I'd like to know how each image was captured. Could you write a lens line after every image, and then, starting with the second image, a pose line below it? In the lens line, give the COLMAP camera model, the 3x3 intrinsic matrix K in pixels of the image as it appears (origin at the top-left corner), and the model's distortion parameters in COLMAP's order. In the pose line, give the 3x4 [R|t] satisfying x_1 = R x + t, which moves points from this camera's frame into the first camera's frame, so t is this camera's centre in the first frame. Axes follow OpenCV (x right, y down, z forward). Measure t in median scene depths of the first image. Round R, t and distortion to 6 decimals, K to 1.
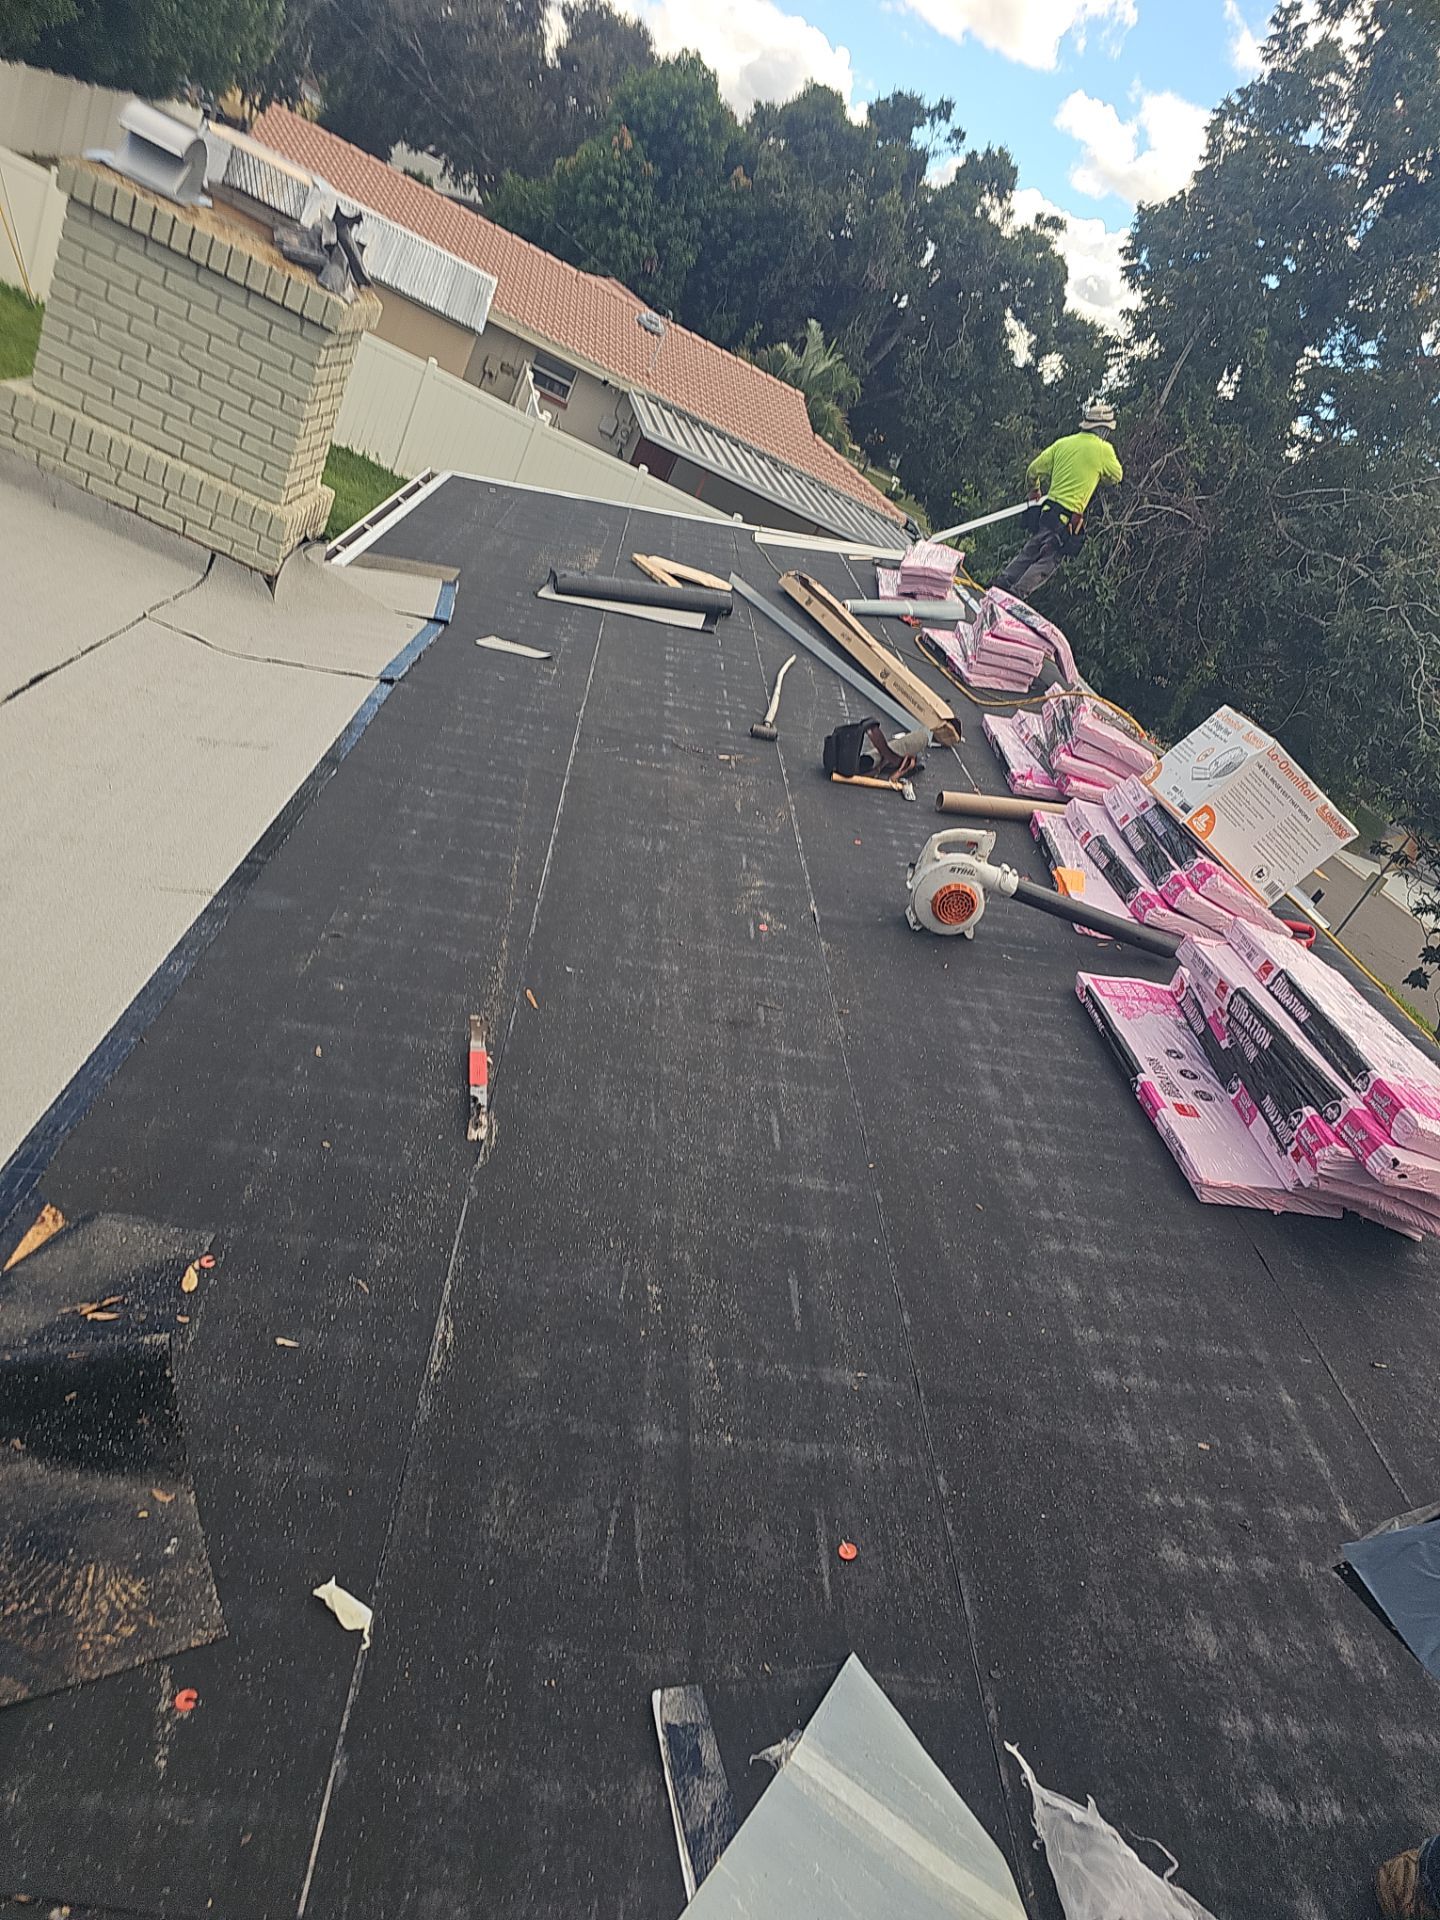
lens RADIAL K [[1493.2, 0, 720.0], [0, 1493.2, 960.0], [0, 0, 1]] dist [0.078018, -0.003357]
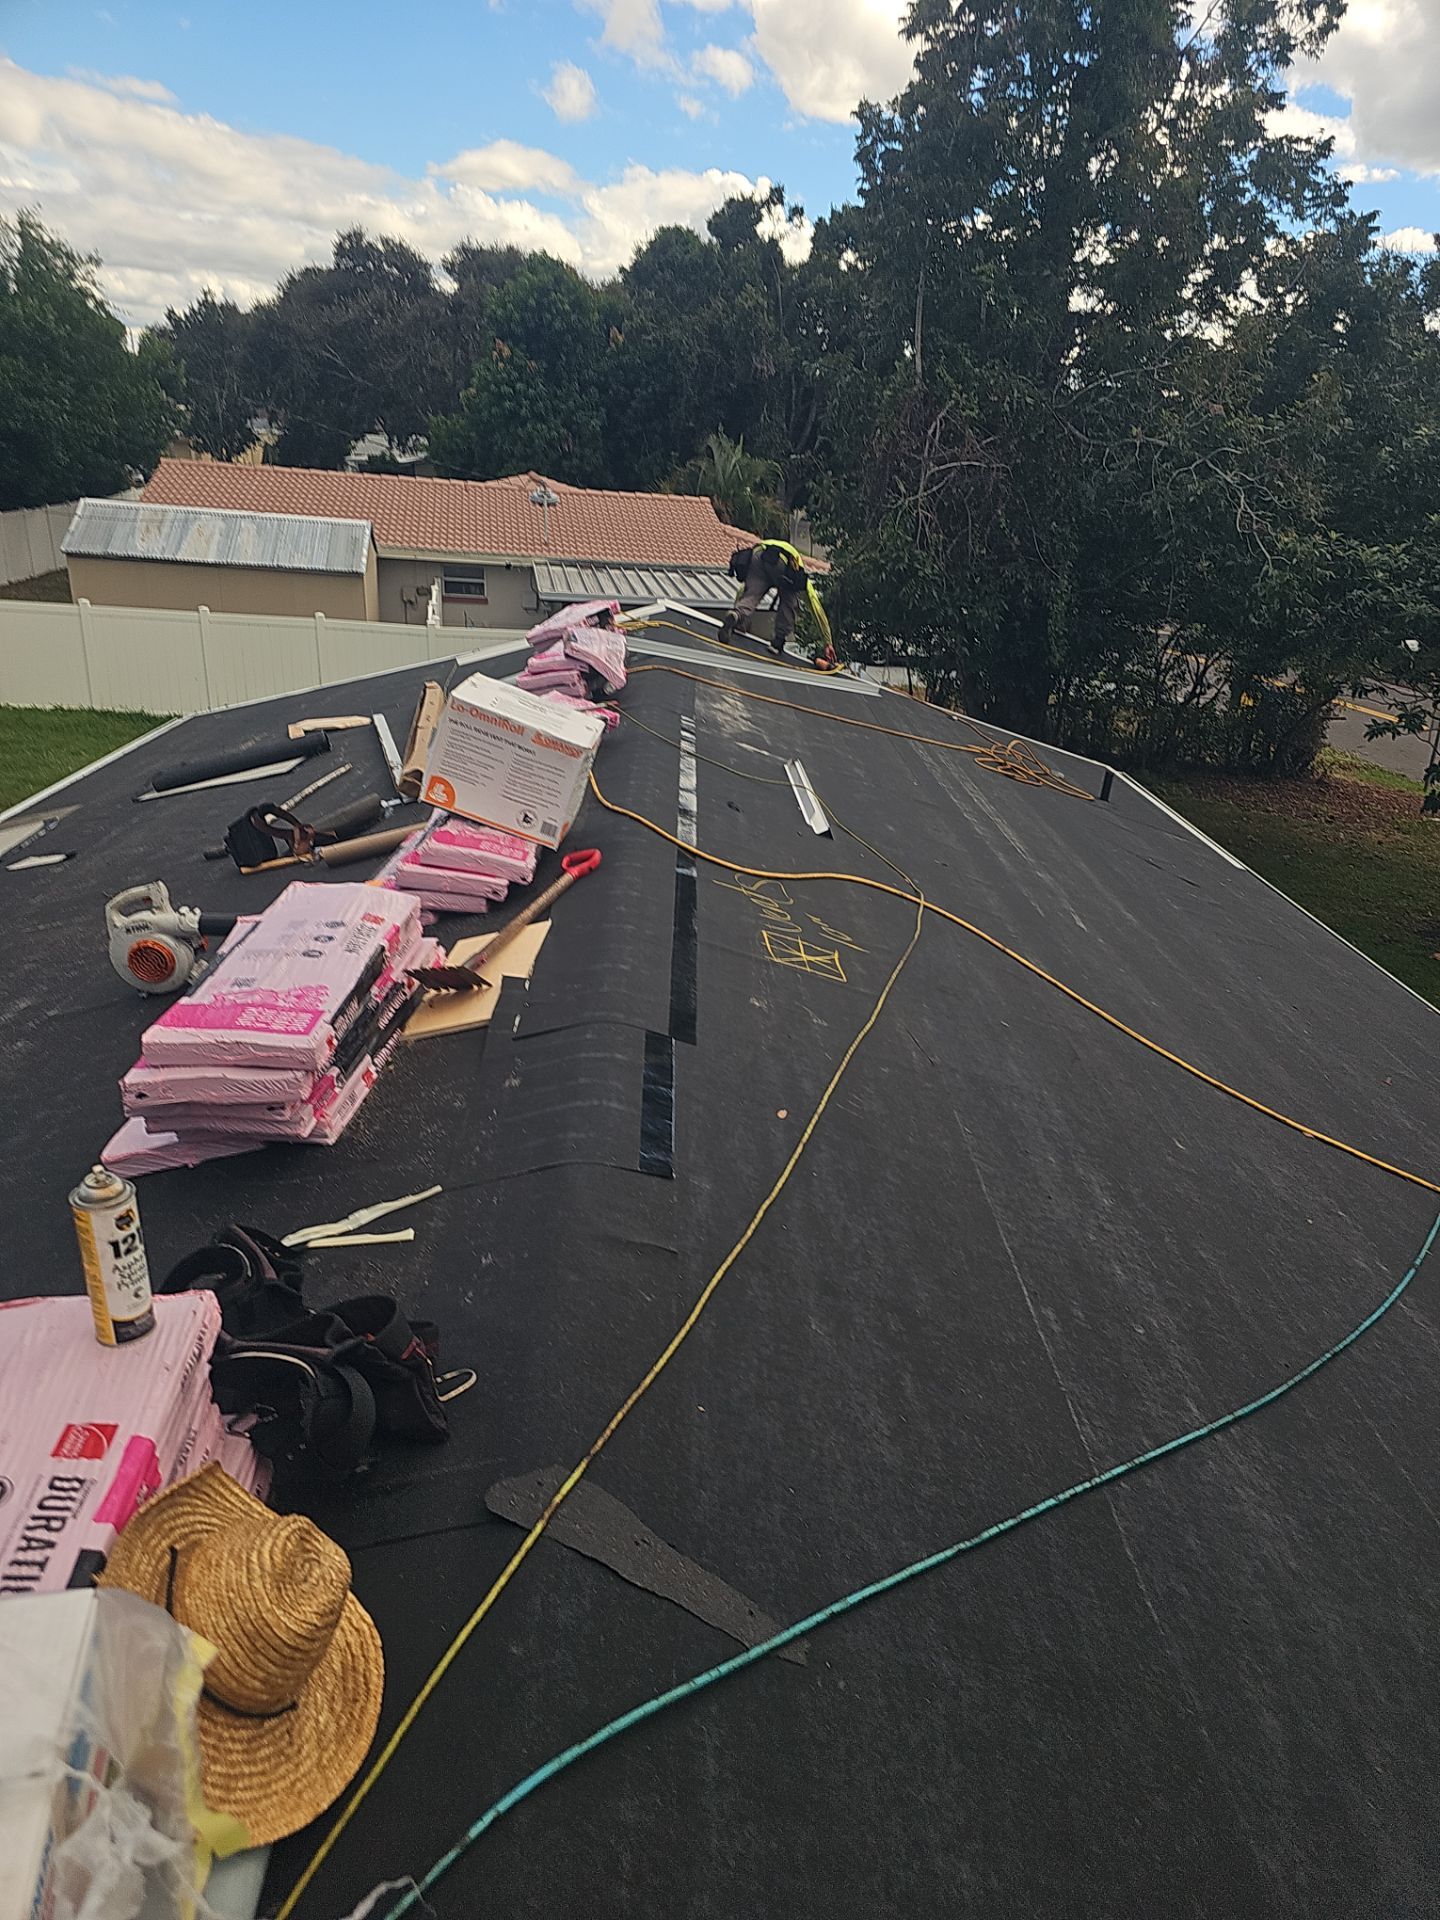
lens RADIAL K [[1493.2, 0, 720.0], [0, 1493.2, 960.0], [0, 0, 1]] dist [0.078018, -0.003357]
pose [[0.923857, -0.350660, -0.153380, 0.129001], [0.336931, 0.935233, -0.108702, 0.039529], [0.181564, 0.048747, 0.982170, 0.010161]]
